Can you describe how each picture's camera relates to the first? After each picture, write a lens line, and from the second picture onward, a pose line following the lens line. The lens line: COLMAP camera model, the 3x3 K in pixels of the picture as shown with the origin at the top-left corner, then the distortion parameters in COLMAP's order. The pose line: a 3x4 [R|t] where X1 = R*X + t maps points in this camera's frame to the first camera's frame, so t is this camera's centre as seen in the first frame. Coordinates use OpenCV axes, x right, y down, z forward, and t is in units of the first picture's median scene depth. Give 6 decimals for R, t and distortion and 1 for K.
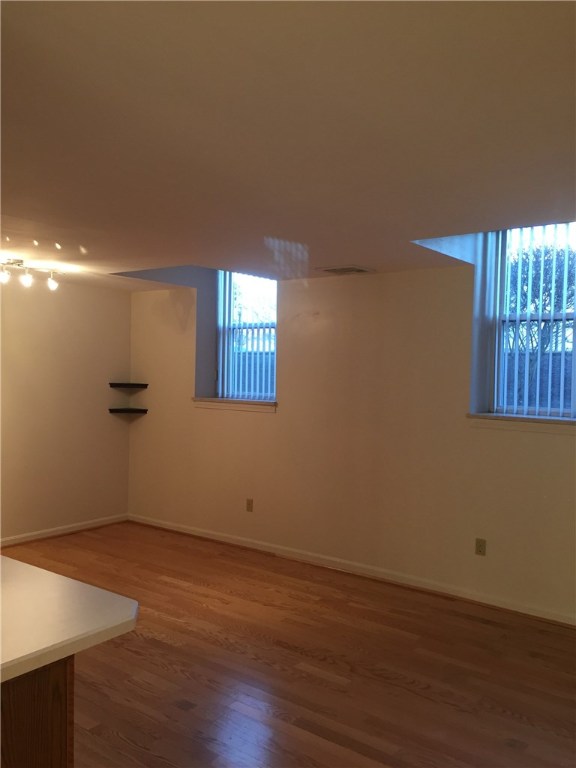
lens RADIAL K [[662.8, 0, 313.2], [0, 662.8, 382.2], [0, 0, 1]] dist [0.060557, -0.157637]
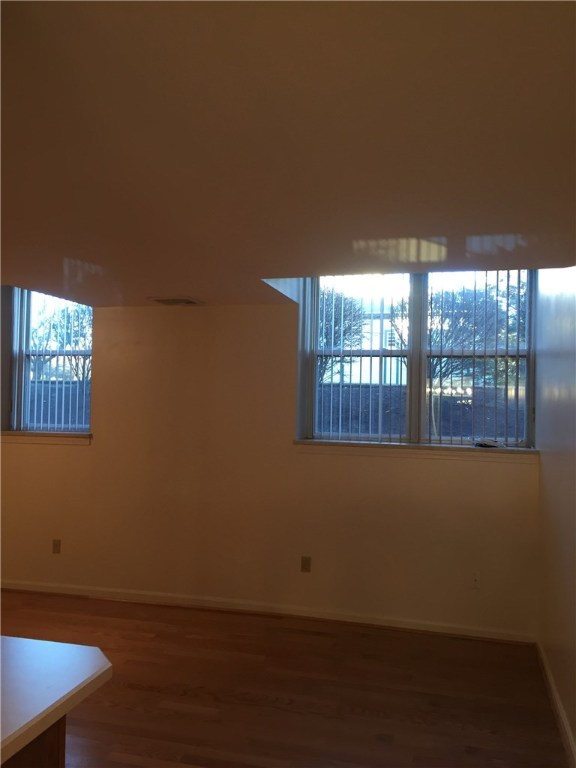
lens RADIAL K [[662.8, 0, 313.2], [0, 662.8, 382.2], [0, 0, 1]] dist [0.060557, -0.157637]
pose [[0.915490, 0.006079, 0.402296, -0.168017], [0.008768, 0.999347, -0.035053, -0.008821], [-0.402246, 0.035618, 0.914839, 0.000726]]
